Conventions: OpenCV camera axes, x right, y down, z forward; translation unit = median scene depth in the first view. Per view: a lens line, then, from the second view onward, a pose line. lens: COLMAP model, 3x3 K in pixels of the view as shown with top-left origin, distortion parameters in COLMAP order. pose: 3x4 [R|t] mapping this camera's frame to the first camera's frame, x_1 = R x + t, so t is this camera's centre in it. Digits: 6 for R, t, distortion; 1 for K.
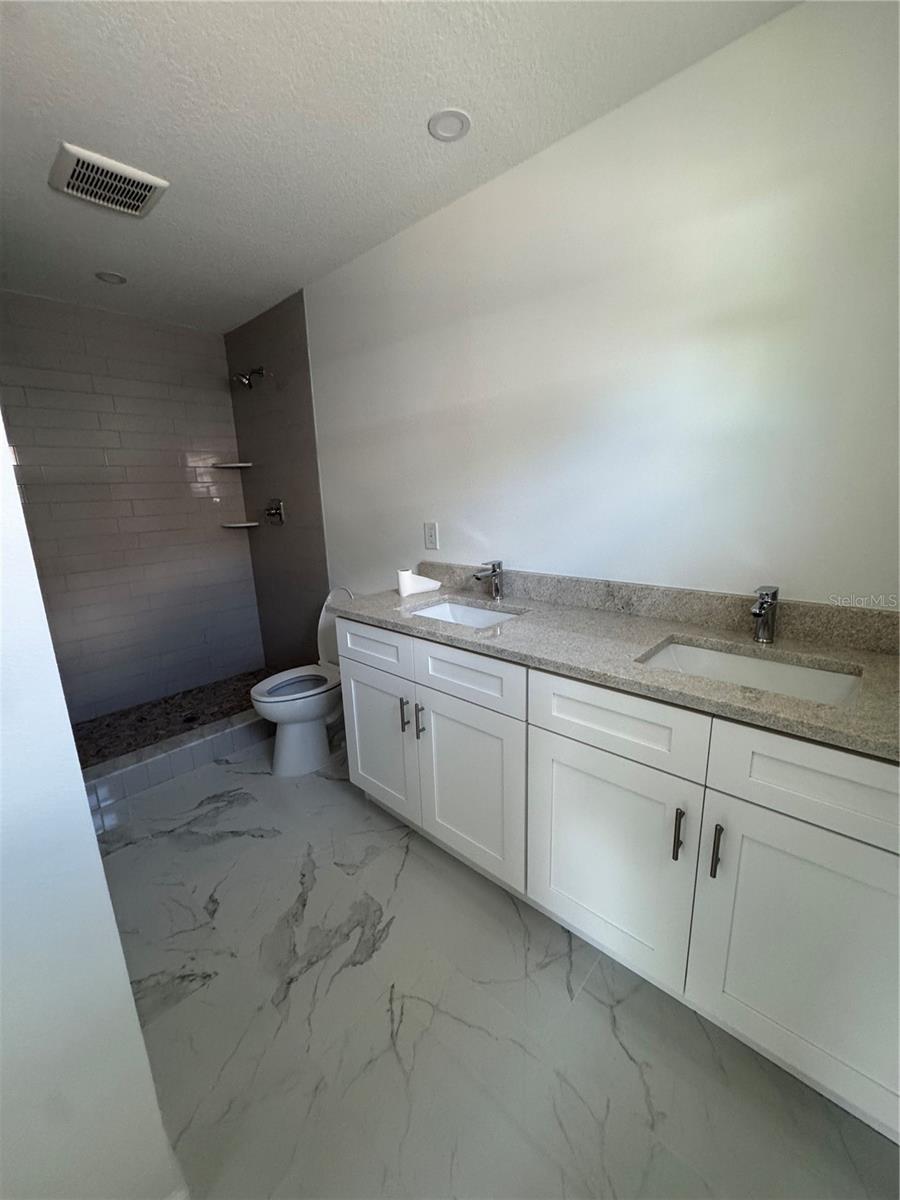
lens RADIAL K [[477.5, 0, 450.0], [0, 477.5, 600.0], [0, 0, 1]] dist [-0.001768, 0.000011]
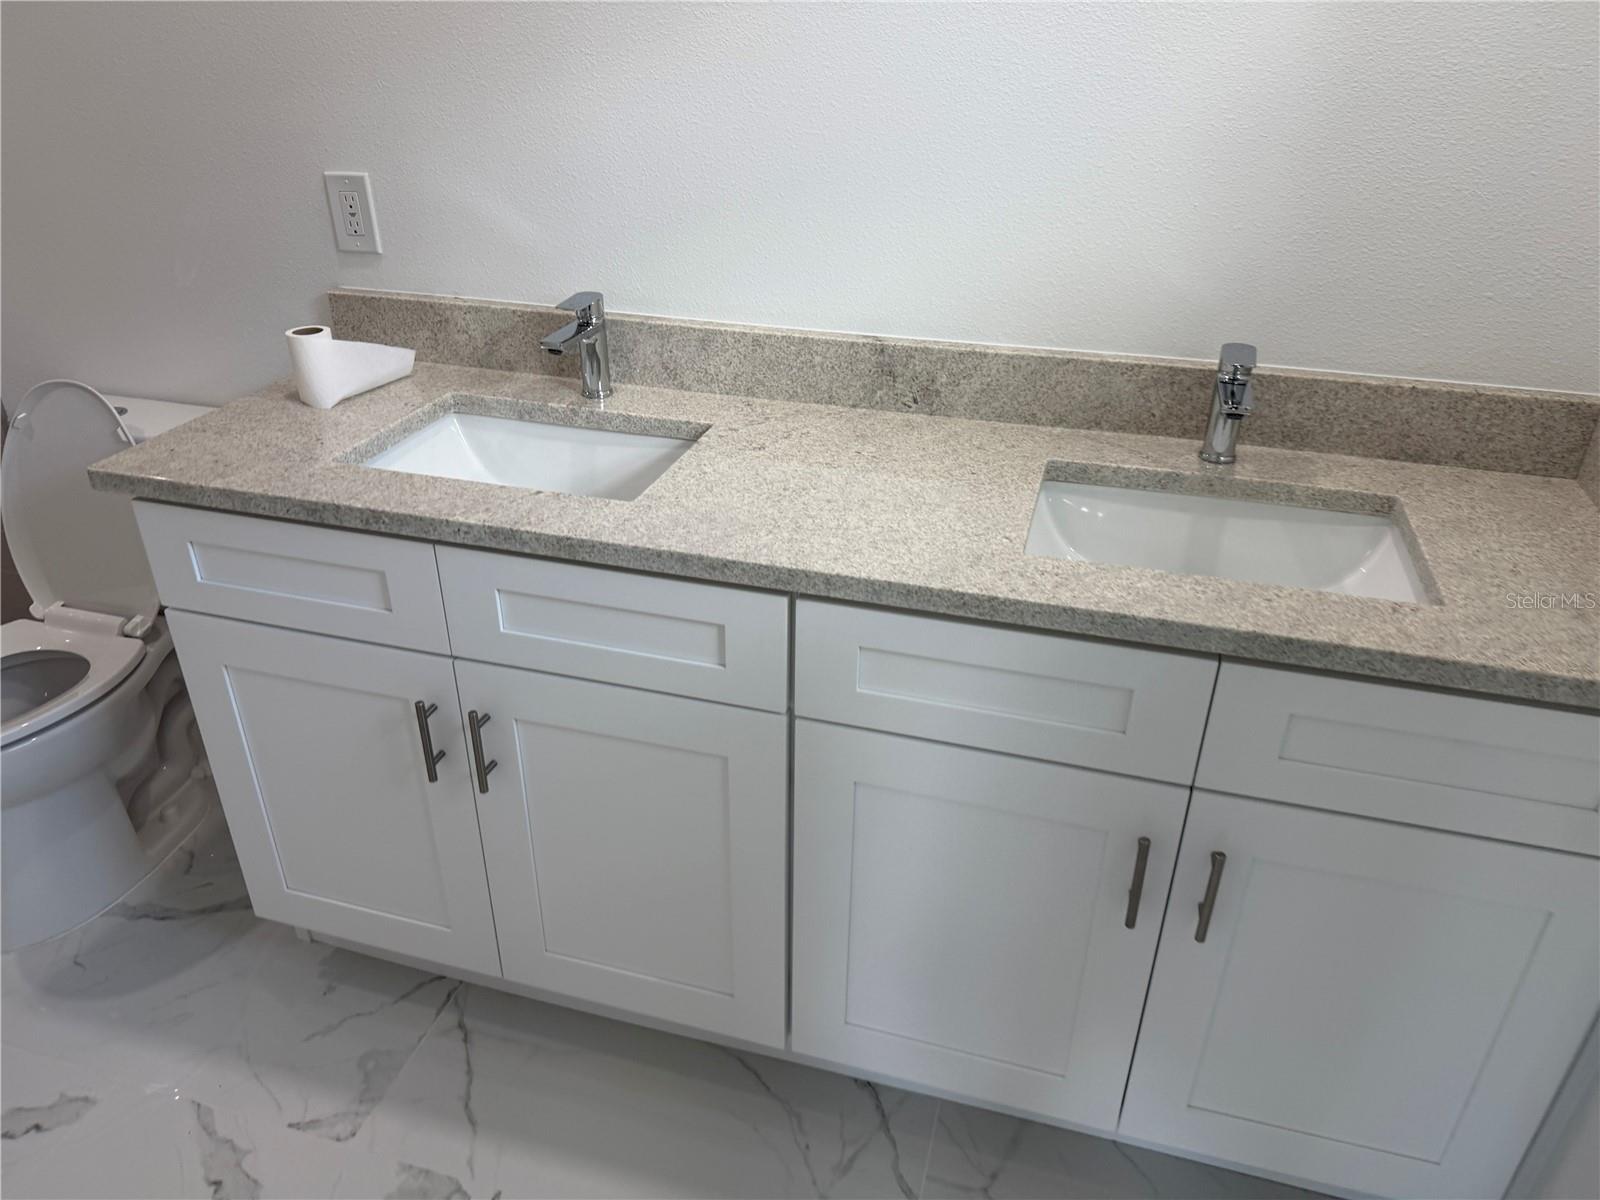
lens RADIAL K [[1117.2, 0, 791.4], [0, 1117.2, 600.0], [0, 0, 1]] dist [0.072965, -0.079537]
pose [[0.897719, -0.178689, 0.402704, -0.184351], [0.066056, 0.958315, 0.277972, -0.101241], [-0.435588, -0.222940, 0.872101, 0.113716]]
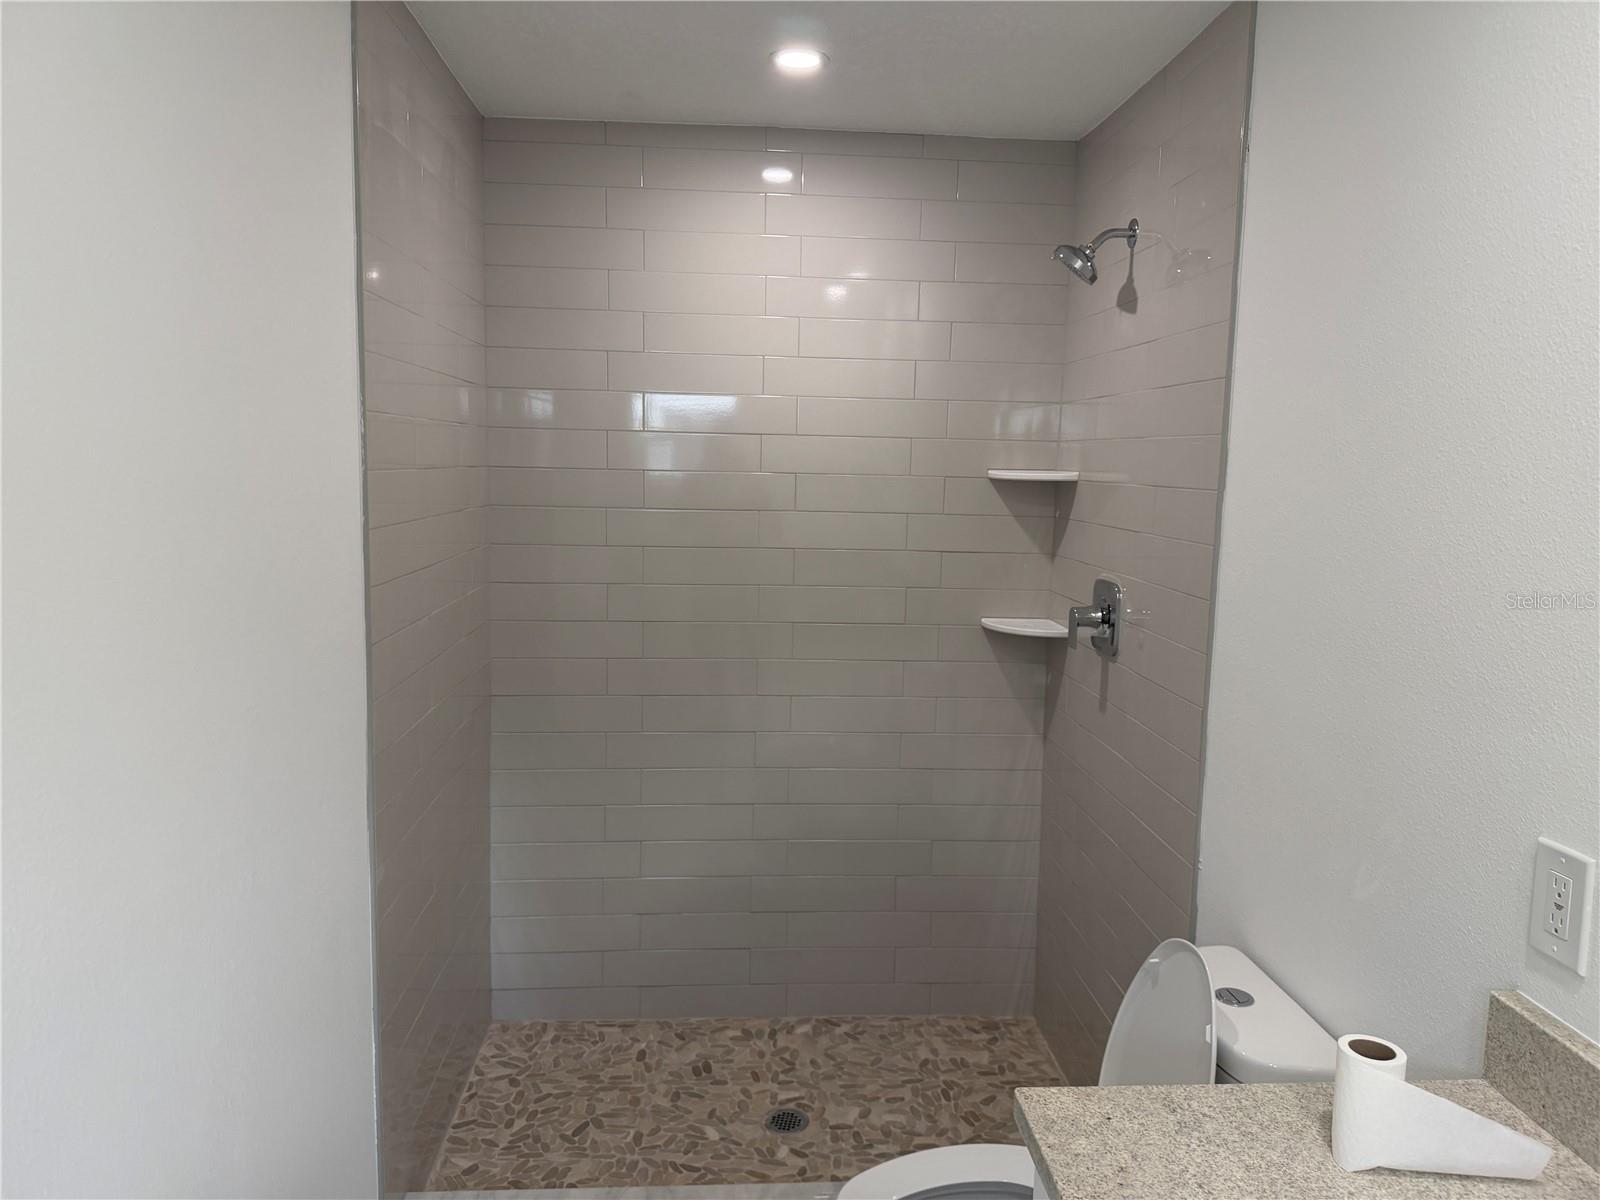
lens RADIAL K [[1117.2, 0, 791.4], [0, 1117.2, 600.0], [0, 0, 1]] dist [0.072965, -0.079537]
pose [[0.713442, 0.129735, -0.688600, 0.068714], [-0.195343, 0.980576, -0.017645, -0.266618], [0.672936, 0.147102, 0.724927, 0.480482]]
